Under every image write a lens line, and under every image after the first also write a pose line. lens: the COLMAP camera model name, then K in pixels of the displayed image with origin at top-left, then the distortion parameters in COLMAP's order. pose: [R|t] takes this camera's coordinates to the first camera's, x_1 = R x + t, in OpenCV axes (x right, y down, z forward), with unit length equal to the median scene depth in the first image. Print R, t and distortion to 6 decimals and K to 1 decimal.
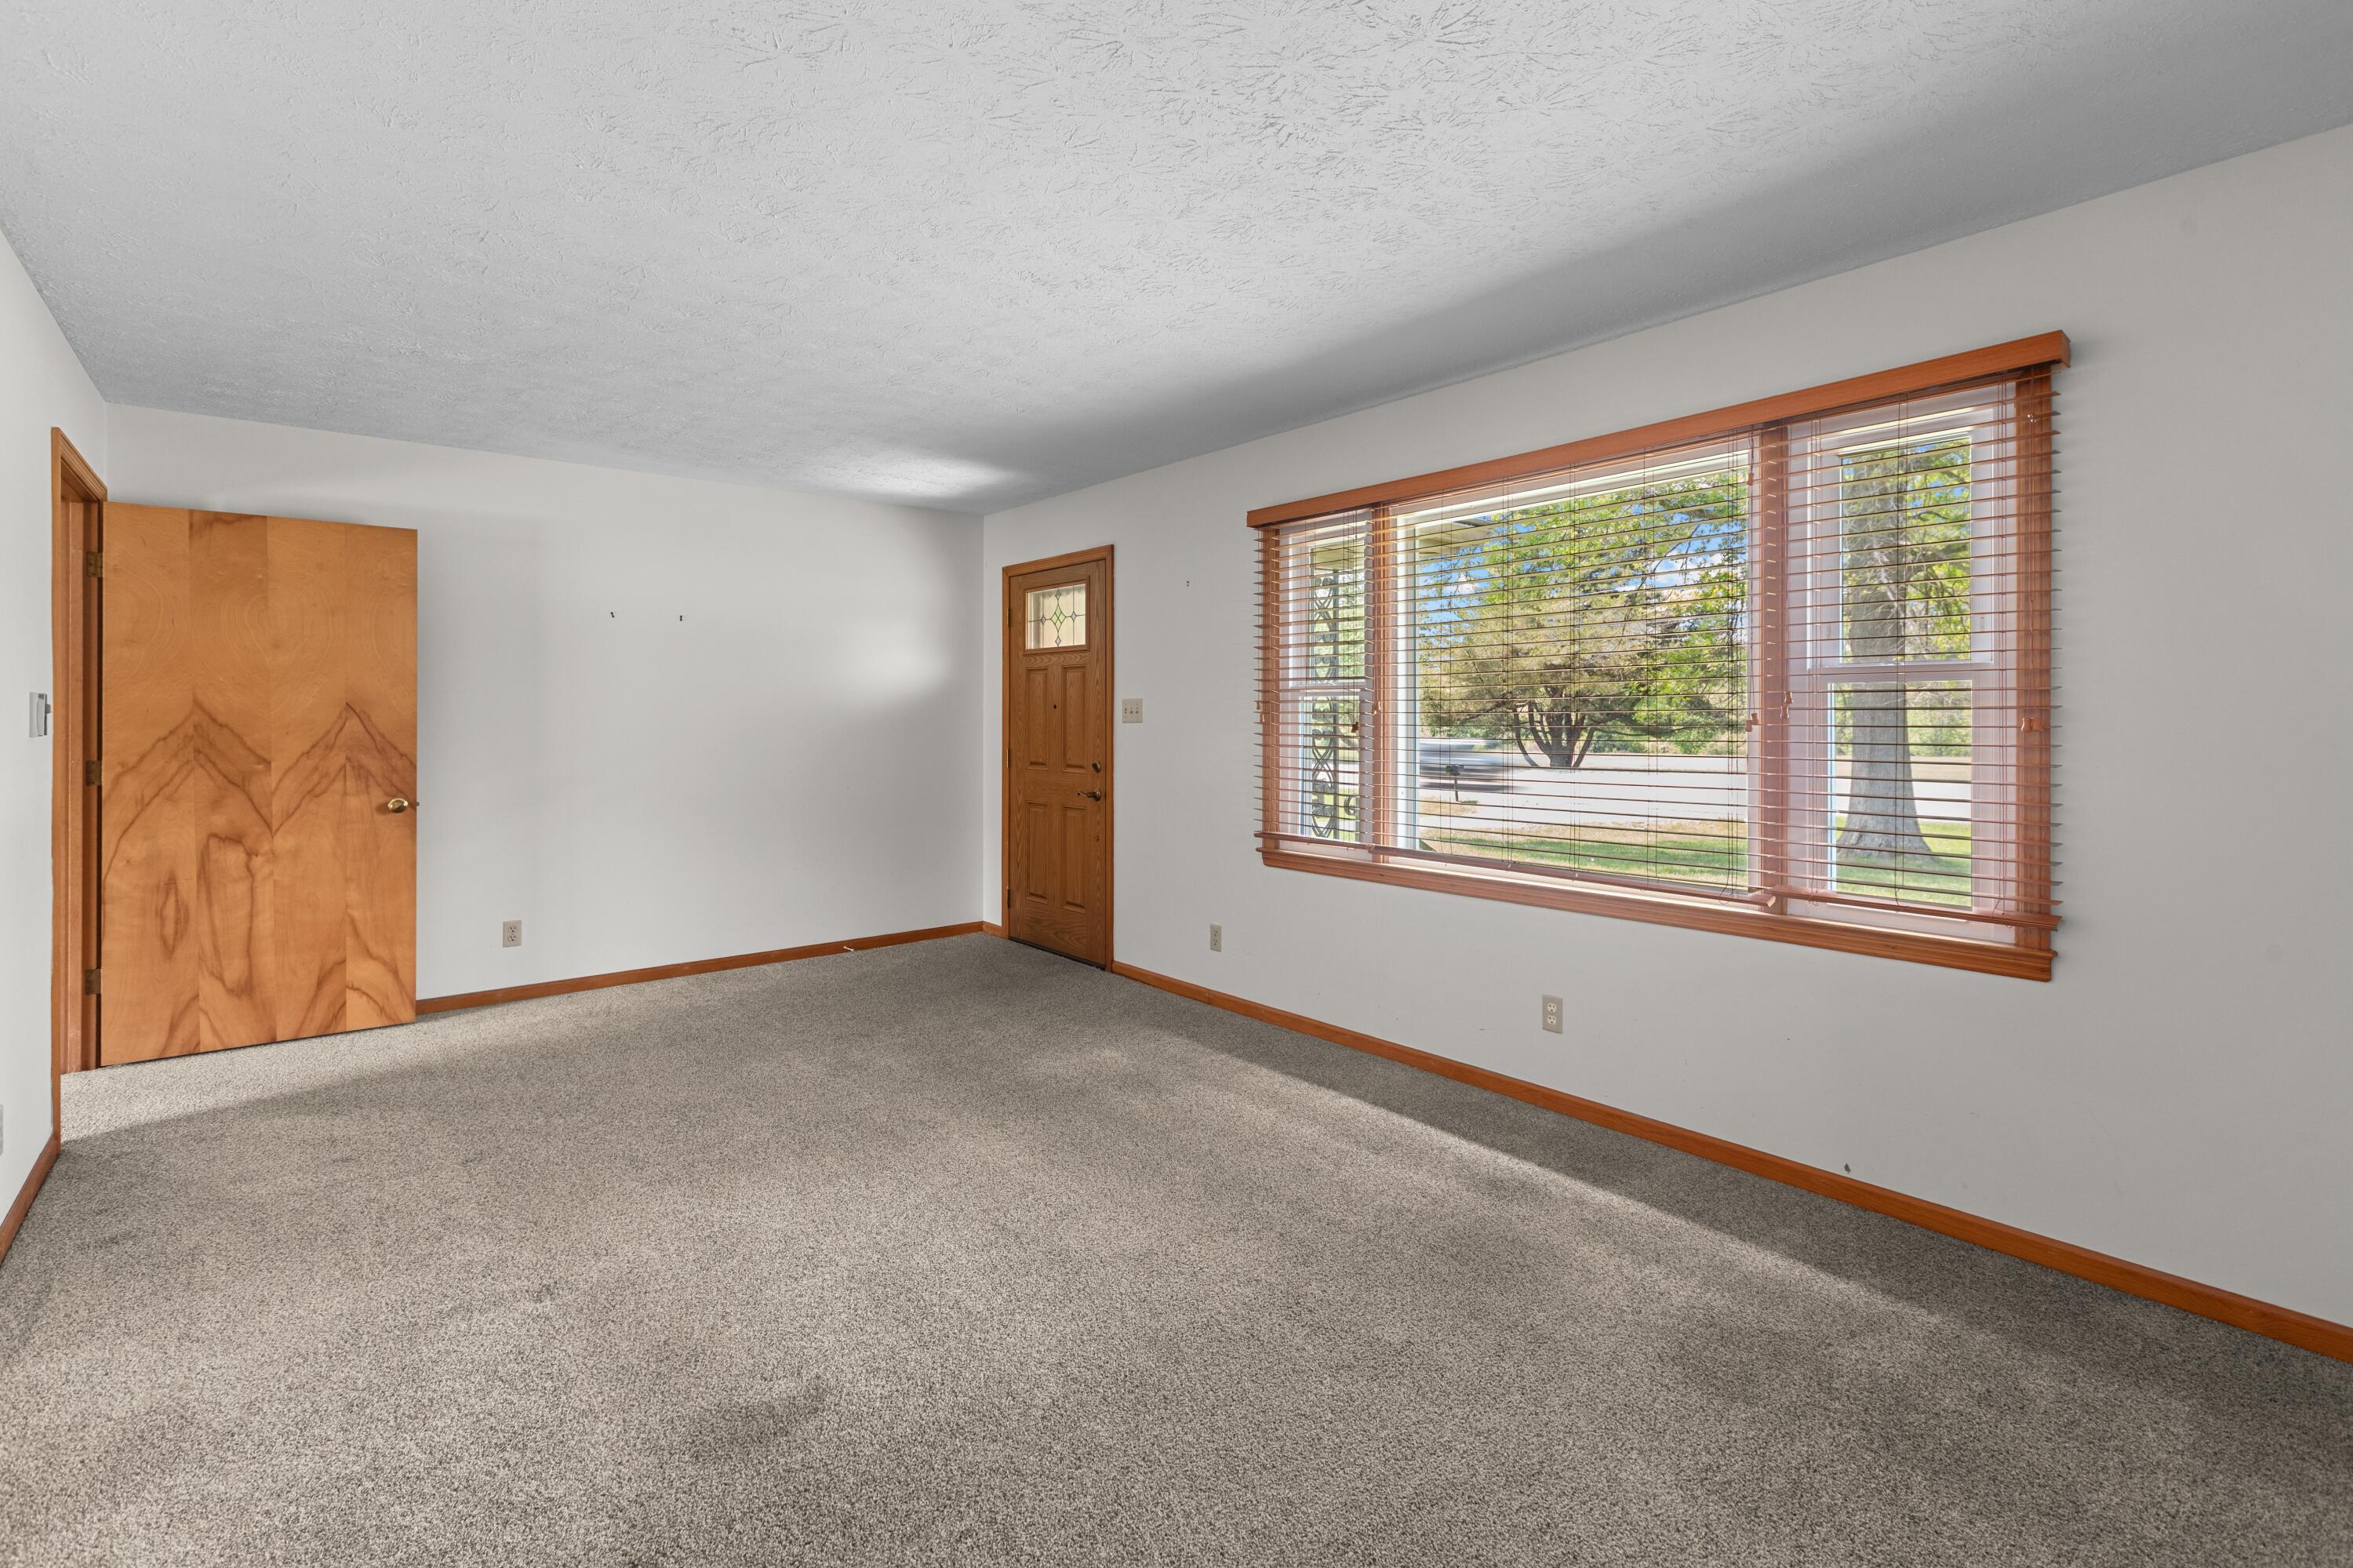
lens RADIAL K [[1057.2, 0, 1180.8], [0, 1057.2, 708.8], [0, 0, 1]] dist [0.004581, 0.000325]
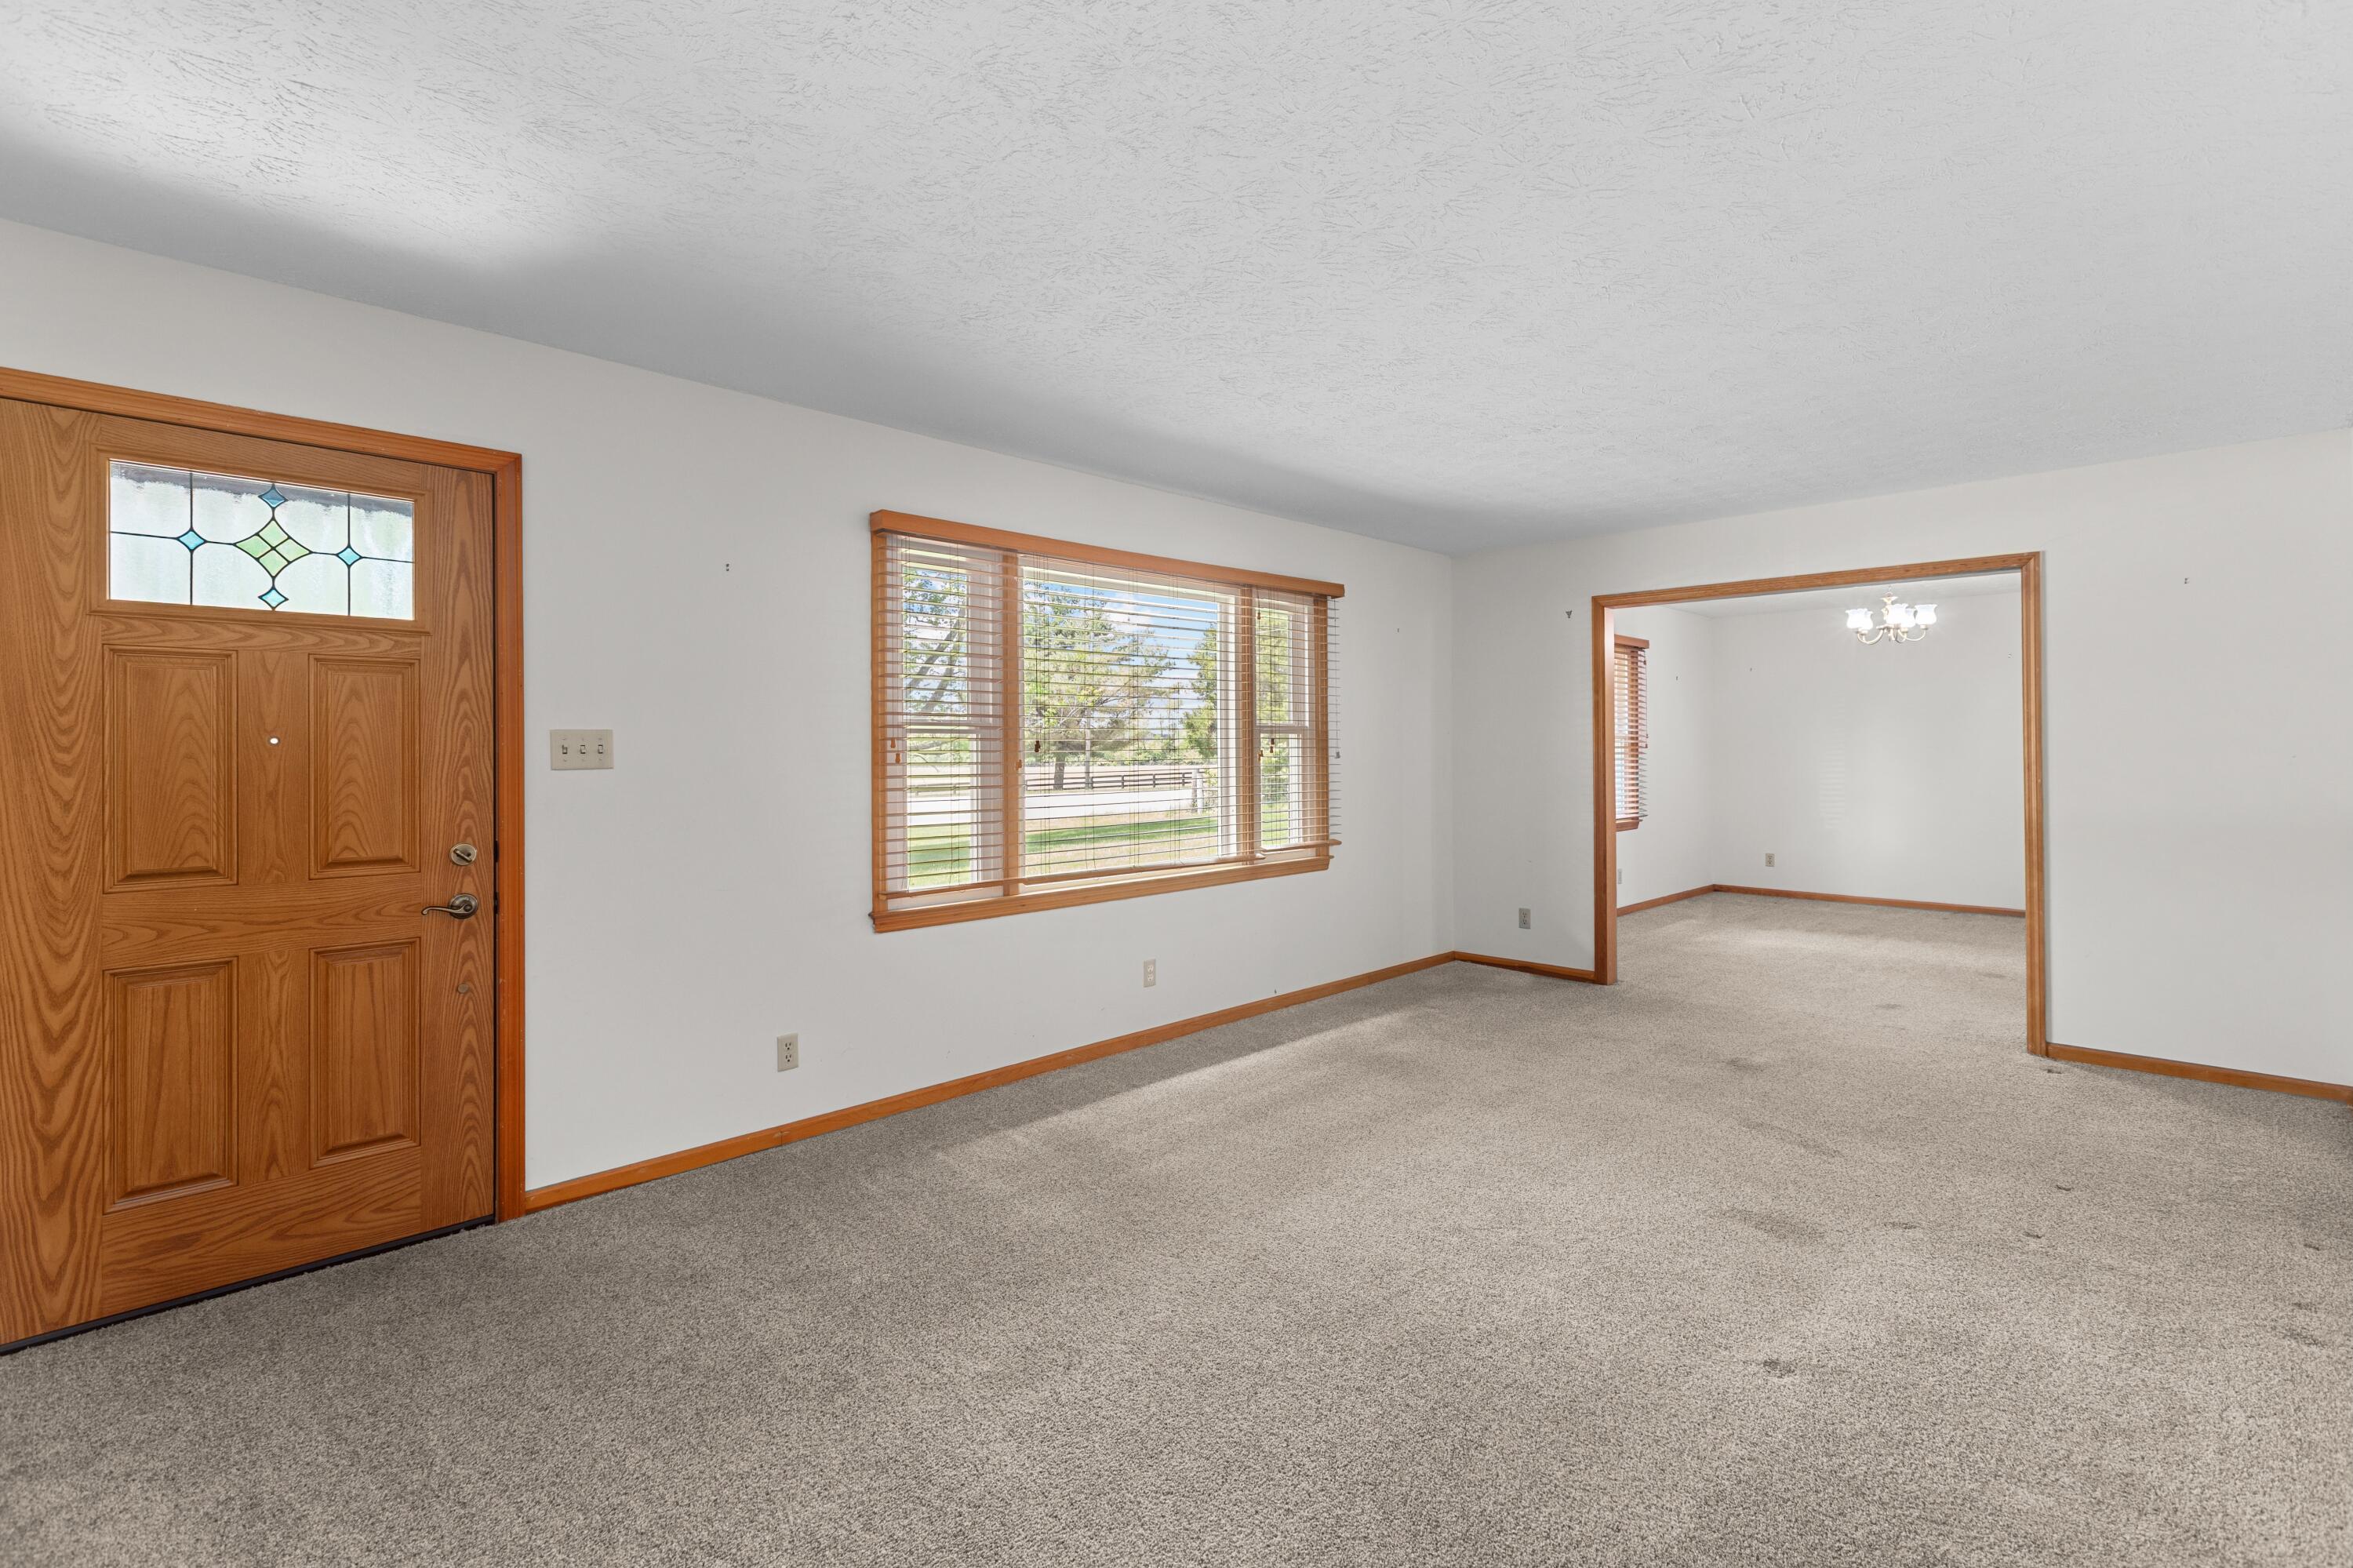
lens RADIAL K [[1057.2, 0, 1169.0], [0, 1057.2, 740.9], [0, 0, 1]] dist [0.004581, 0.000325]
pose [[-0.062528, 0.011703, 0.997975, -1.337799], [0.001704, 0.999931, -0.011619, 0.009770], [-0.998042, 0.000974, -0.062544, 1.414316]]
